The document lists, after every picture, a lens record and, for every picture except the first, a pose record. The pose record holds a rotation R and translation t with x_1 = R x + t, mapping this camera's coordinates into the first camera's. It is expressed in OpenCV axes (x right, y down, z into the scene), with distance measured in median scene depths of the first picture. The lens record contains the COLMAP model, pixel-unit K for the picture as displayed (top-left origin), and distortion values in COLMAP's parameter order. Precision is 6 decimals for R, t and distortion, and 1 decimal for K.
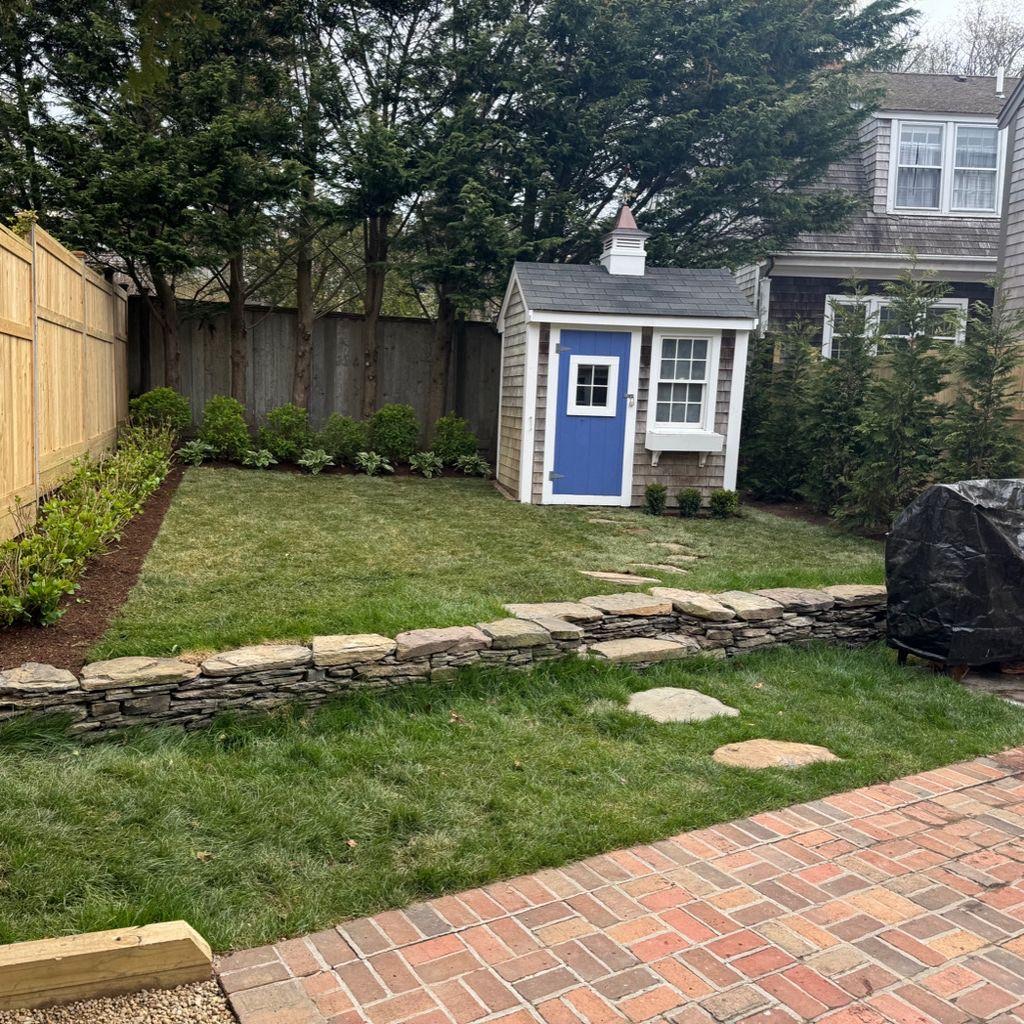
lens RADIAL K [[933.8, 0, 449.0], [0, 933.8, 512.6], [0, 0, 1]] dist [0.143787, -0.271942]
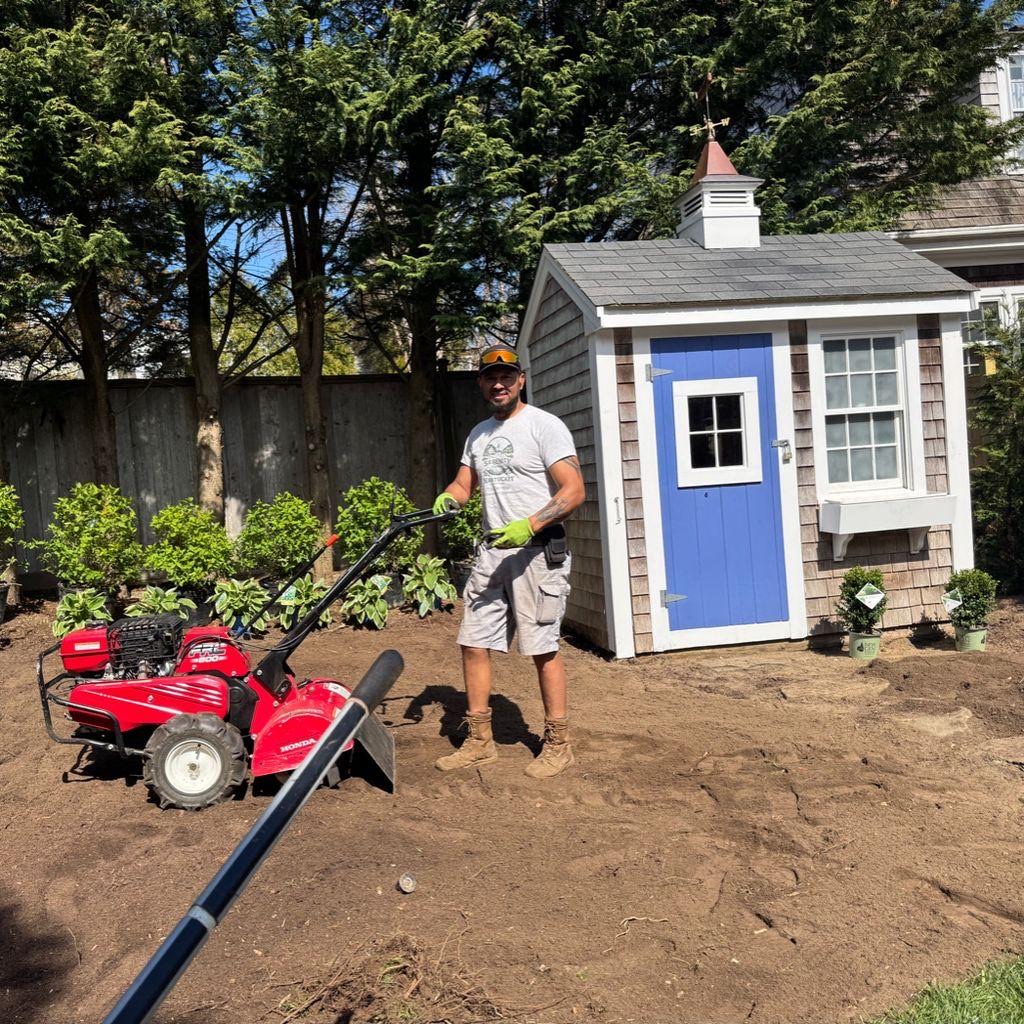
lens RADIAL K [[933.8, 0, 449.0], [0, 933.8, 512.6], [0, 0, 1]] dist [0.143787, -0.271942]
pose [[0.992386, -0.107363, 0.060352, -0.045081], [0.113426, 0.987645, -0.108132, -0.043511], [-0.047997, 0.114154, 0.992303, 0.447234]]
